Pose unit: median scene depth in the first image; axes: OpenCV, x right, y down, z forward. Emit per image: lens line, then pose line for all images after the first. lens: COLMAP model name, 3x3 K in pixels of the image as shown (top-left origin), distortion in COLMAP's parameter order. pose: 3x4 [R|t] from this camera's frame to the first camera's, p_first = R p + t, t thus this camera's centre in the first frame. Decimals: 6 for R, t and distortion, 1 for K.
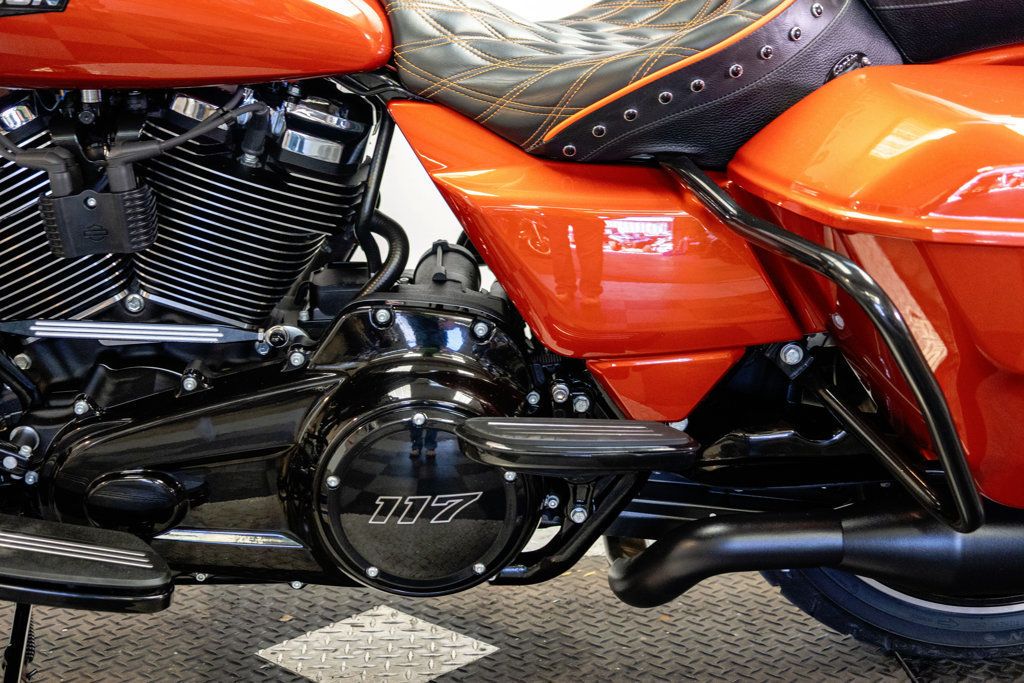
lens RADIAL K [[1478.2, 0, 508.5], [0, 1478.2, 332.7], [0, 0, 1]] dist [0.082923, 0.000000]
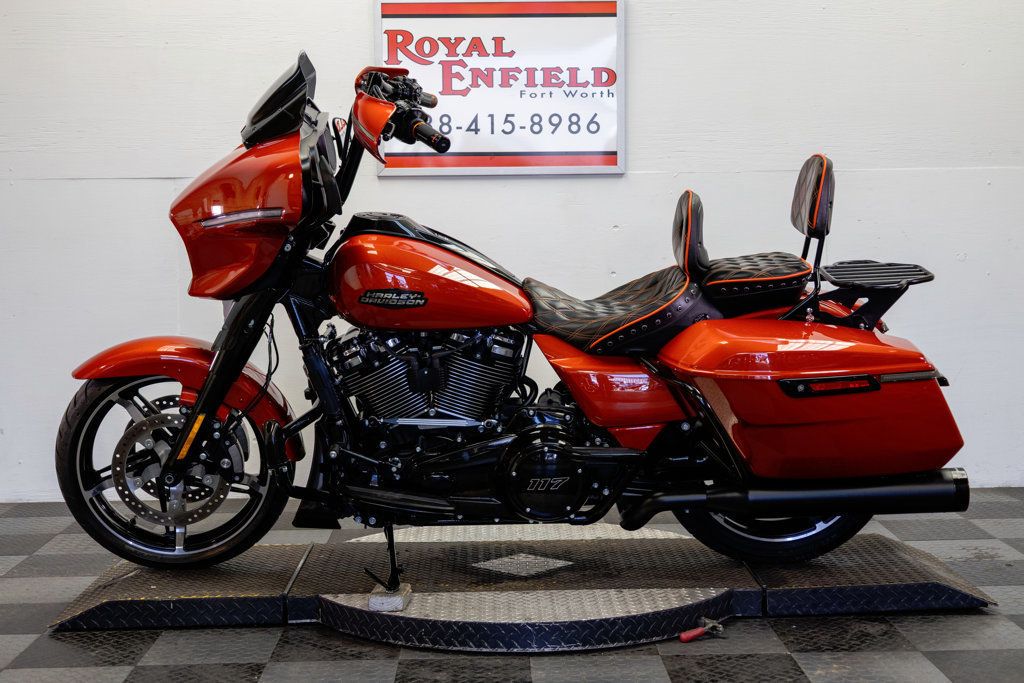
lens RADIAL K [[1478.2, 0, 507.1], [0, 1478.2, 358.4], [0, 0, 1]] dist [0.082923, 0.000000]
pose [[0.999487, -0.014487, -0.028579, -0.049733], [0.010943, 0.992655, -0.120483, 0.210576], [0.030114, 0.120109, 0.992304, -1.654012]]
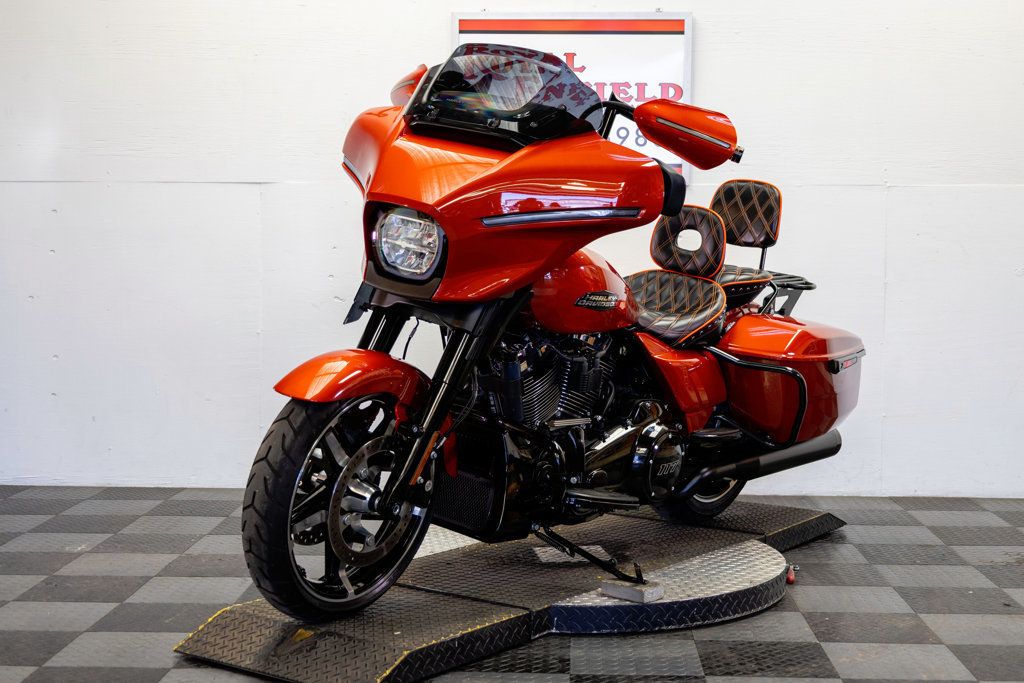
lens RADIAL K [[1478.2, 0, 517.5], [0, 1478.2, 351.8], [0, 0, 1]] dist [0.082923, 0.000000]
pose [[0.996357, 0.007550, -0.084944, 0.035700], [-0.018884, 0.990878, -0.133433, 0.259334], [0.083162, 0.134551, 0.987411, -1.802223]]
